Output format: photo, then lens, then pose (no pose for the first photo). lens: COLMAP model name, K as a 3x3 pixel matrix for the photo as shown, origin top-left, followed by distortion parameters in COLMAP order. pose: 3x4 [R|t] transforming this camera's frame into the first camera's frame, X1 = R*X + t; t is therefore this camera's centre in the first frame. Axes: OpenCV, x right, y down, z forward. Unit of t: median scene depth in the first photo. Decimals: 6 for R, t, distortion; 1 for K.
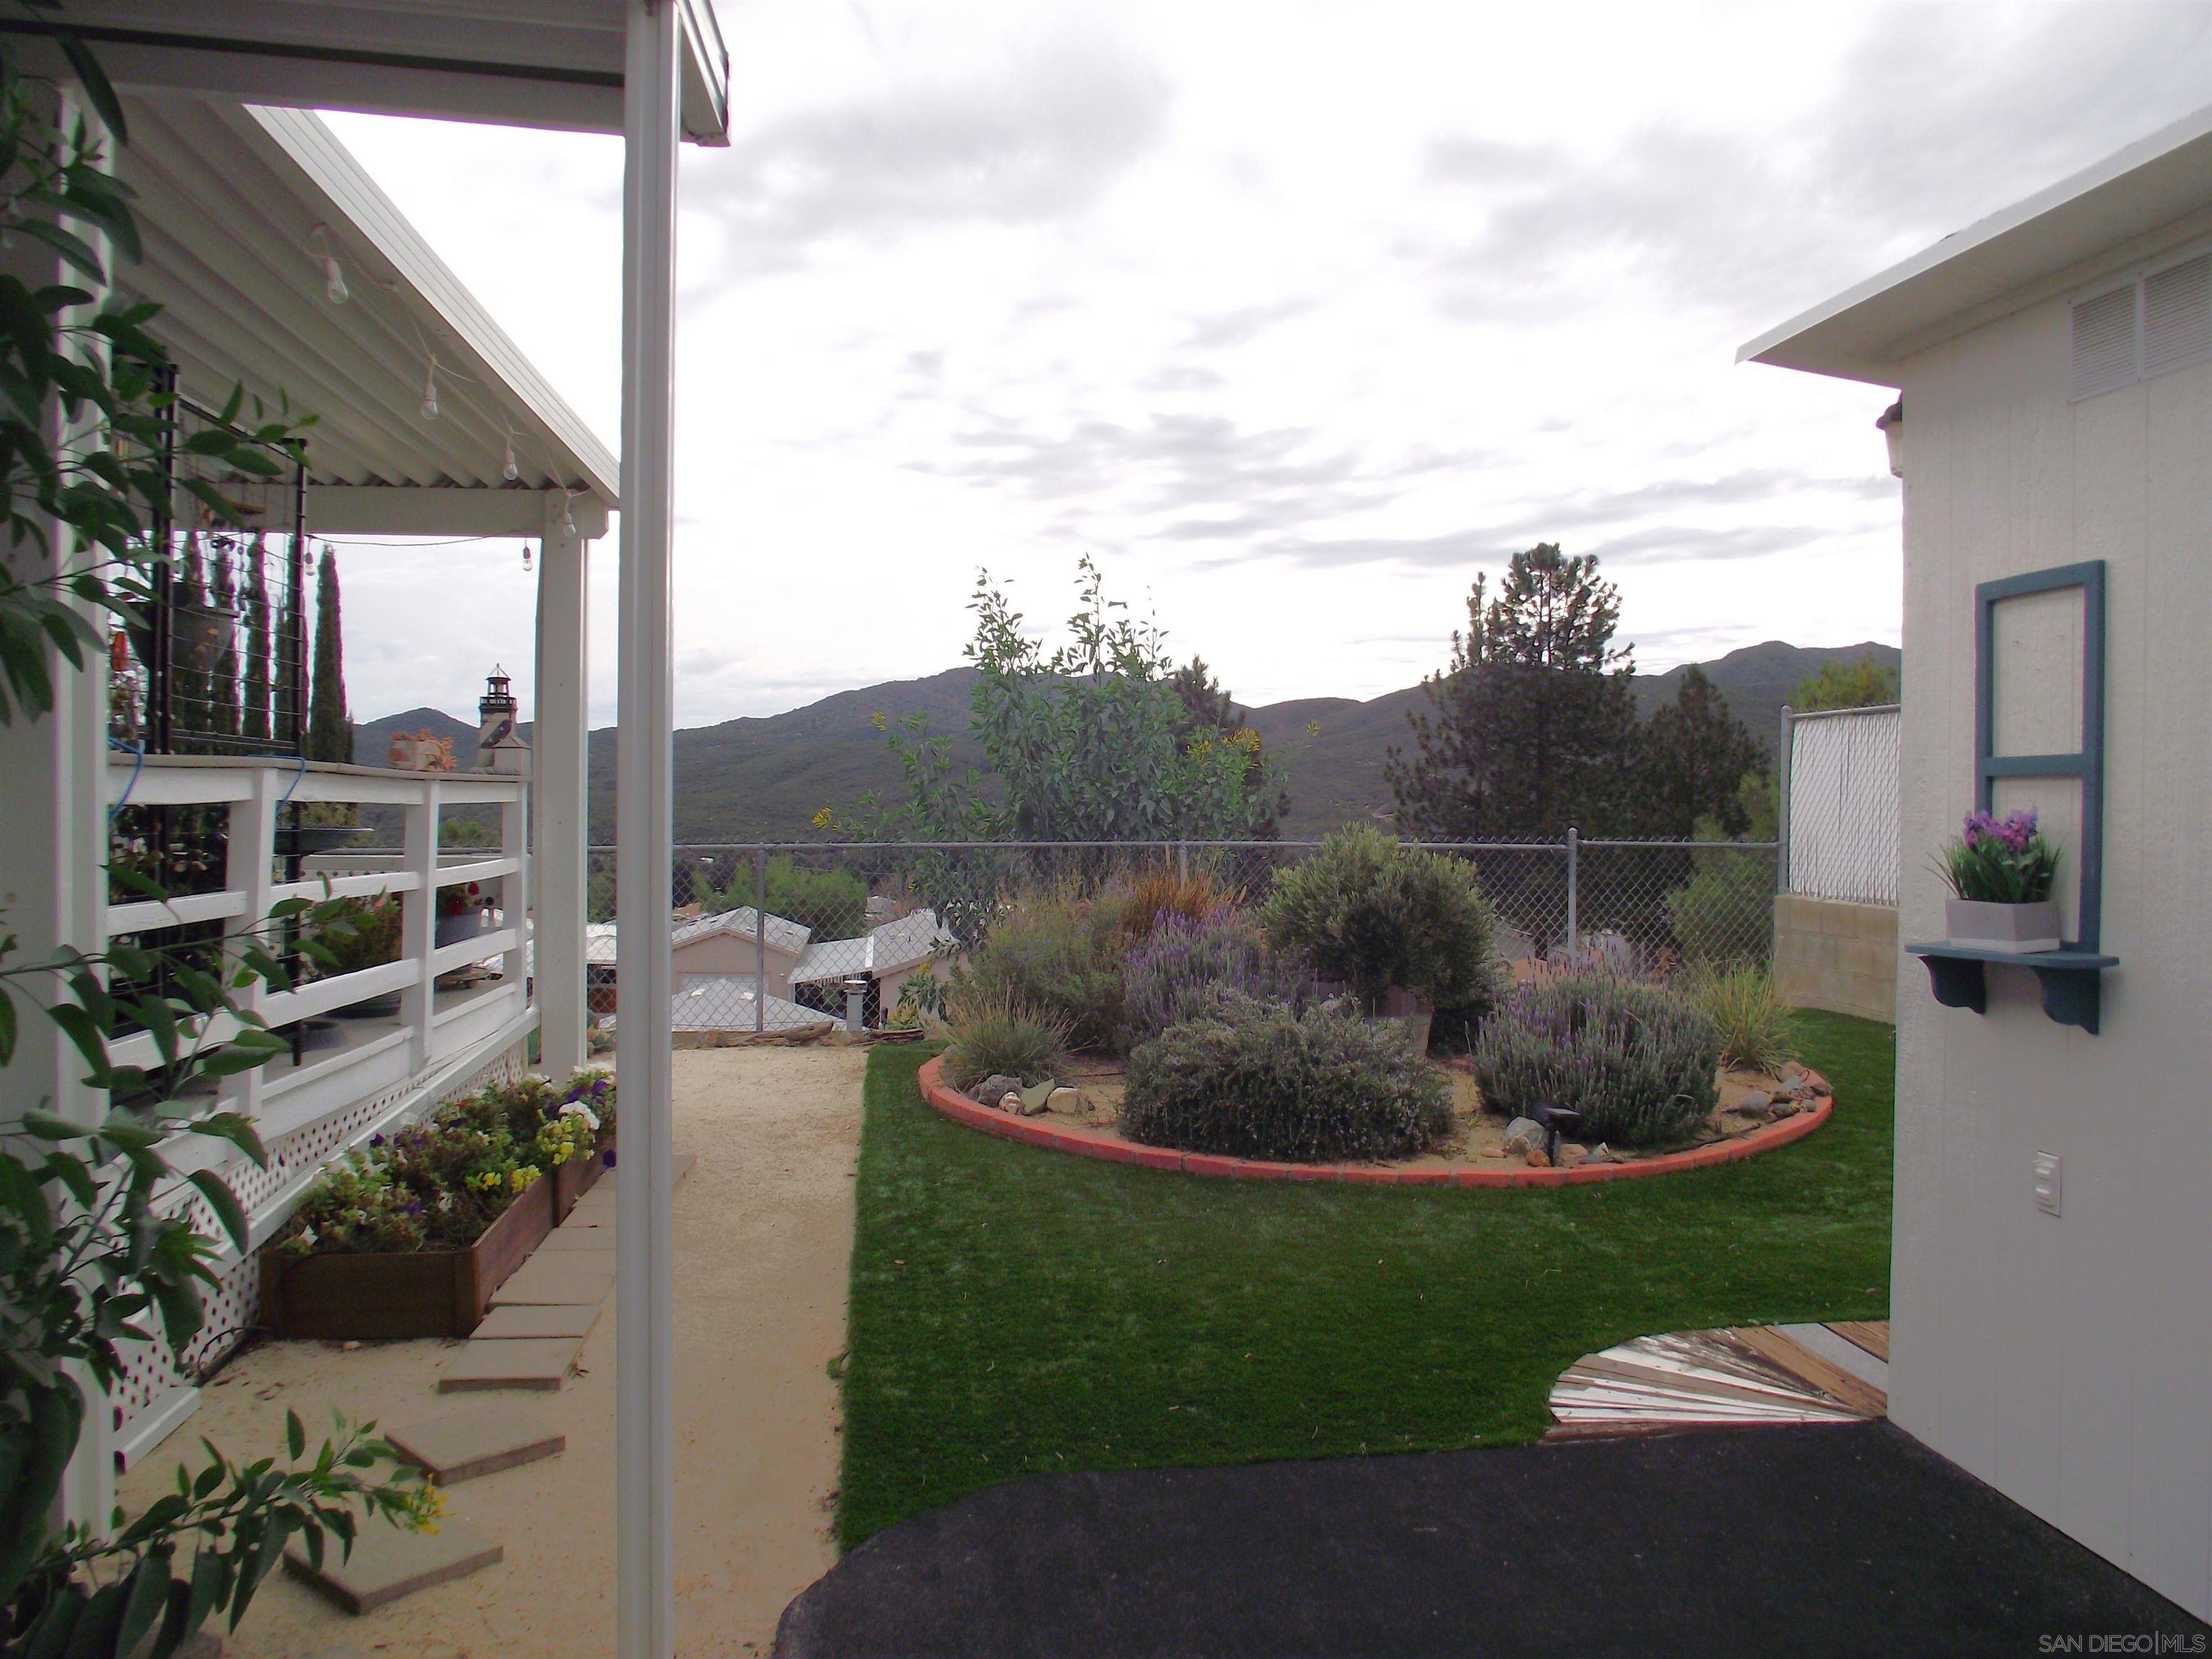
lens RADIAL K [[1734.0, 0, 1106.0], [0, 1734.0, 829.5], [0, 0, 1]] dist [-0.048672, -0.000783]
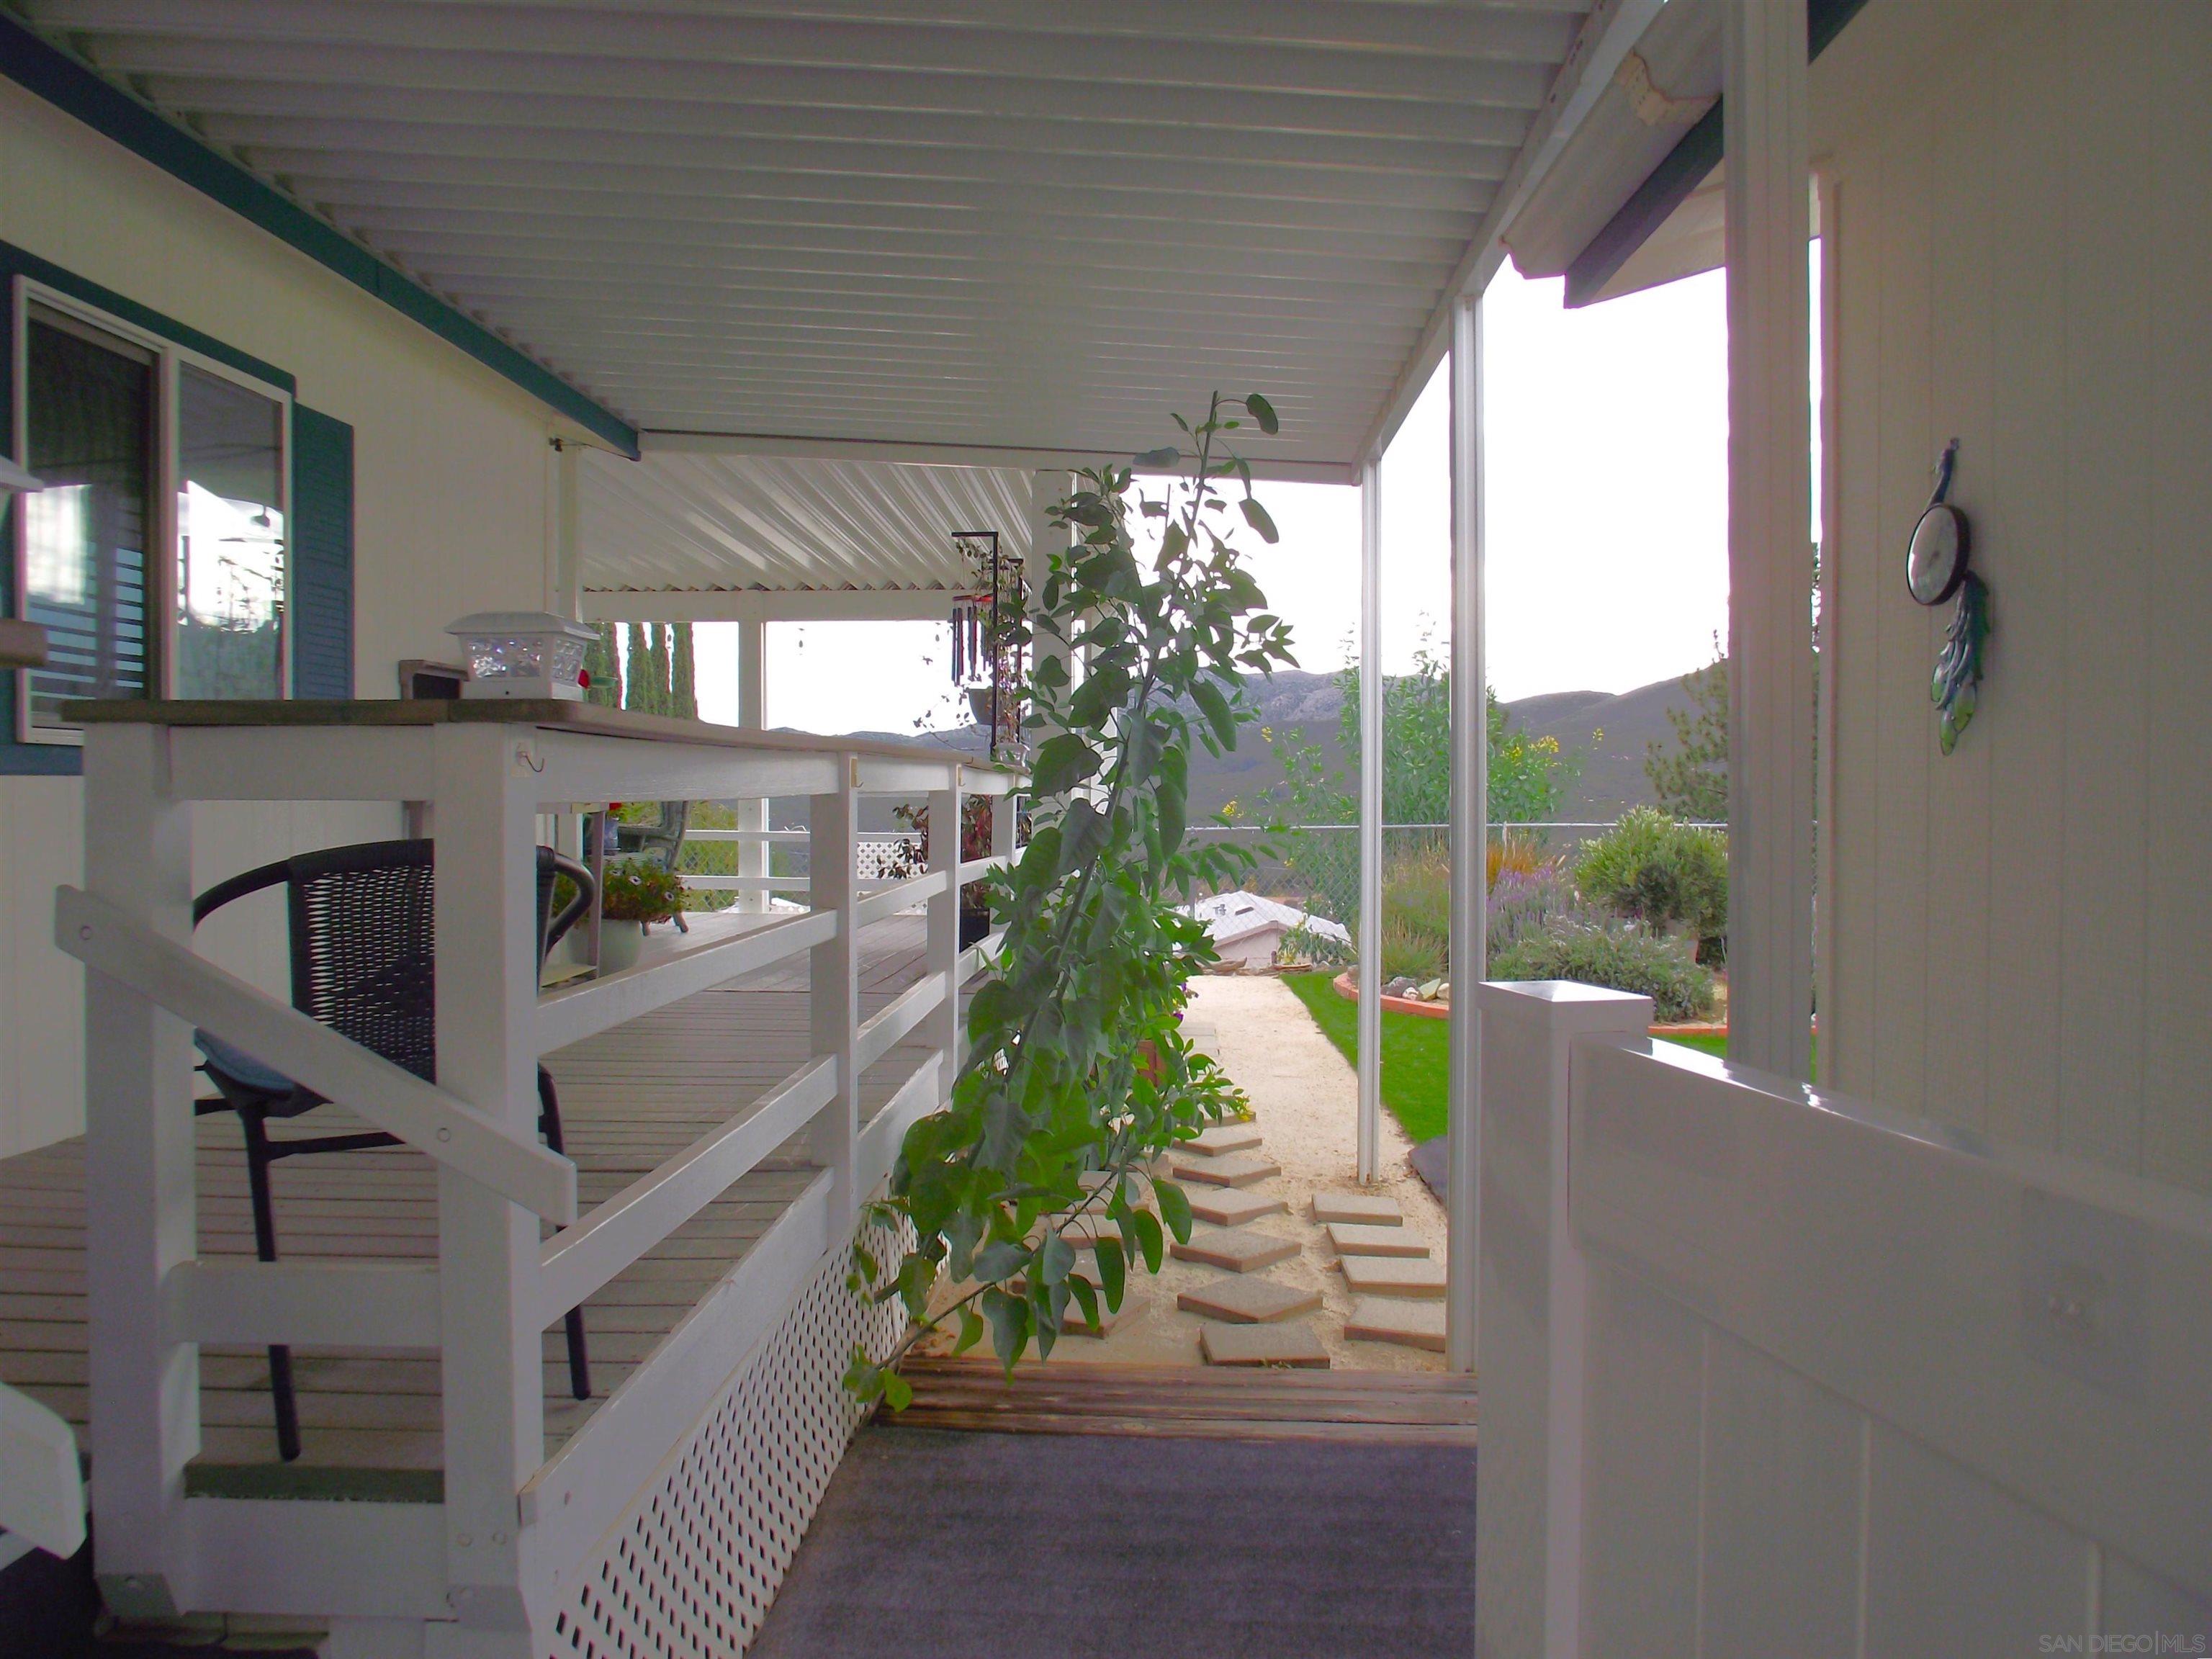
lens RADIAL K [[1788.6, 0, 1109.3], [0, 1788.6, 824.9], [0, 0, 1]] dist [-0.077754, 0.059763]
pose [[0.991417, -0.008112, -0.130482, -0.018319], [0.007737, 0.999964, -0.003380, 0.002348], [0.130505, 0.002342, 0.991445, -0.092743]]
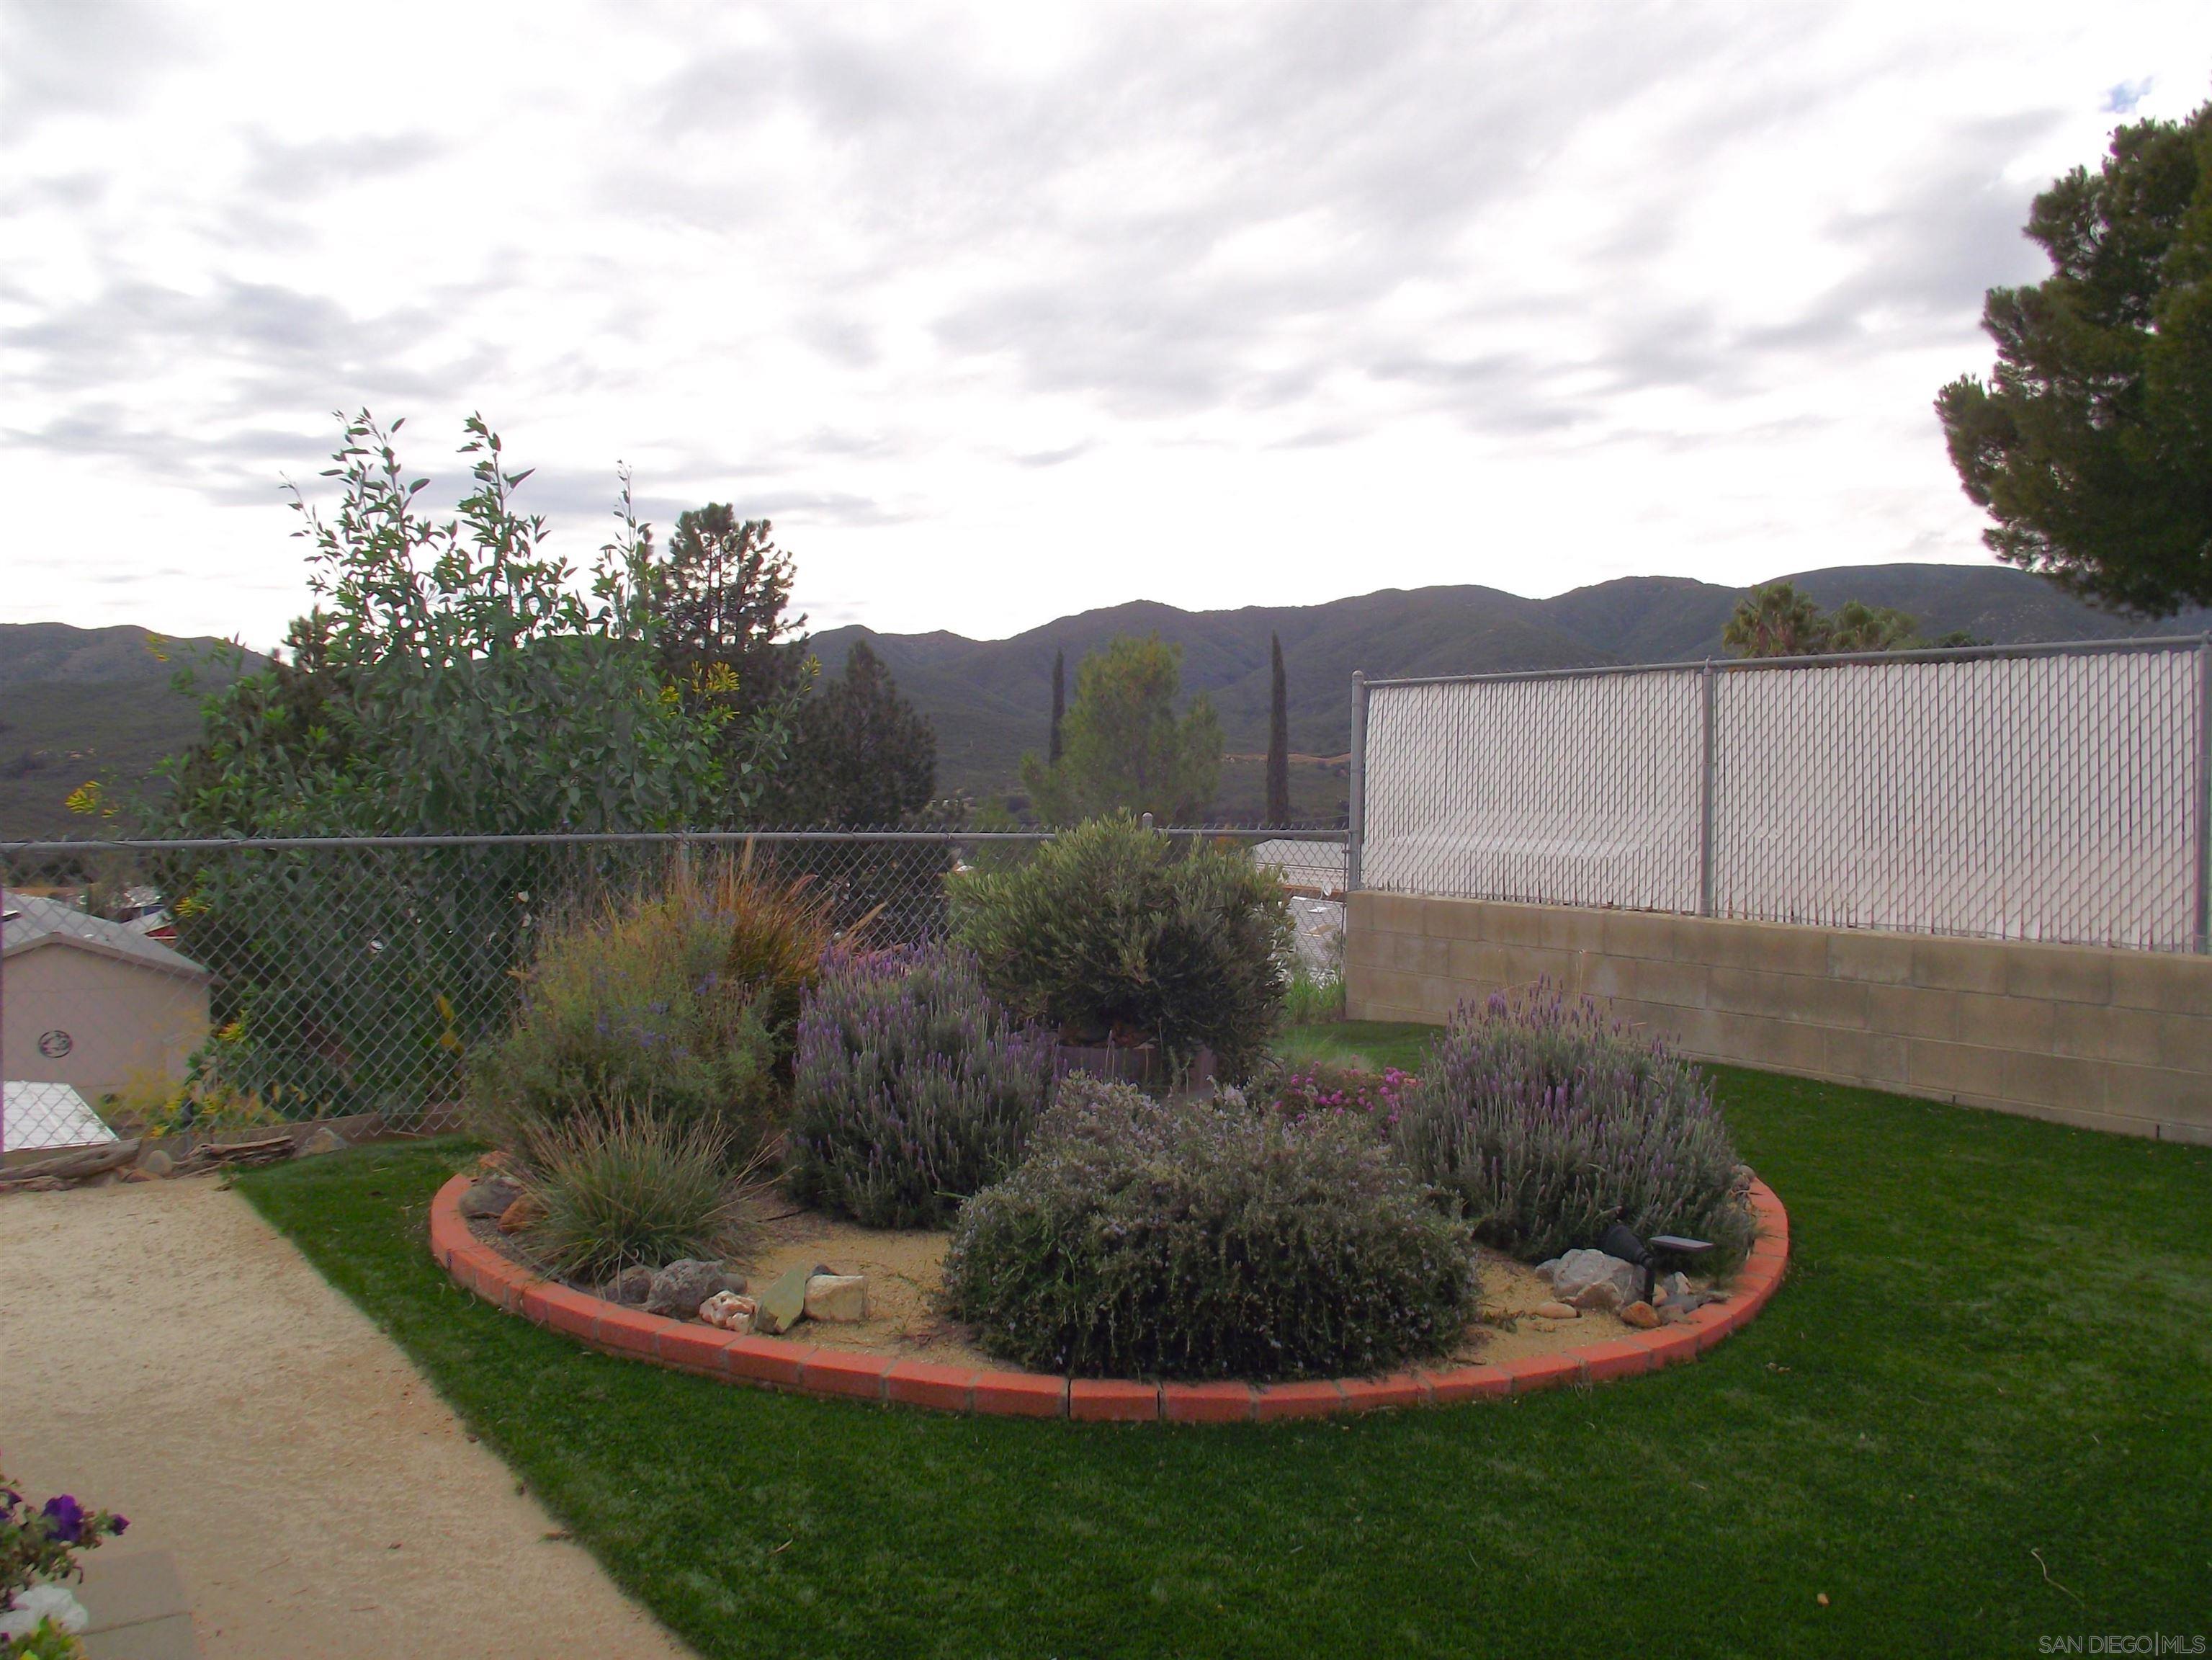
lens RADIAL K [[1766.3, 0, 1108.0], [0, 1766.3, 842.0], [0, 0, 1]] dist [-0.050424, 0.015204]
pose [[0.871450, -0.009178, 0.490398, -0.036943], [-0.000375, 0.999812, 0.019377, -0.000792], [-0.490484, -0.017070, 0.871283, 0.073322]]
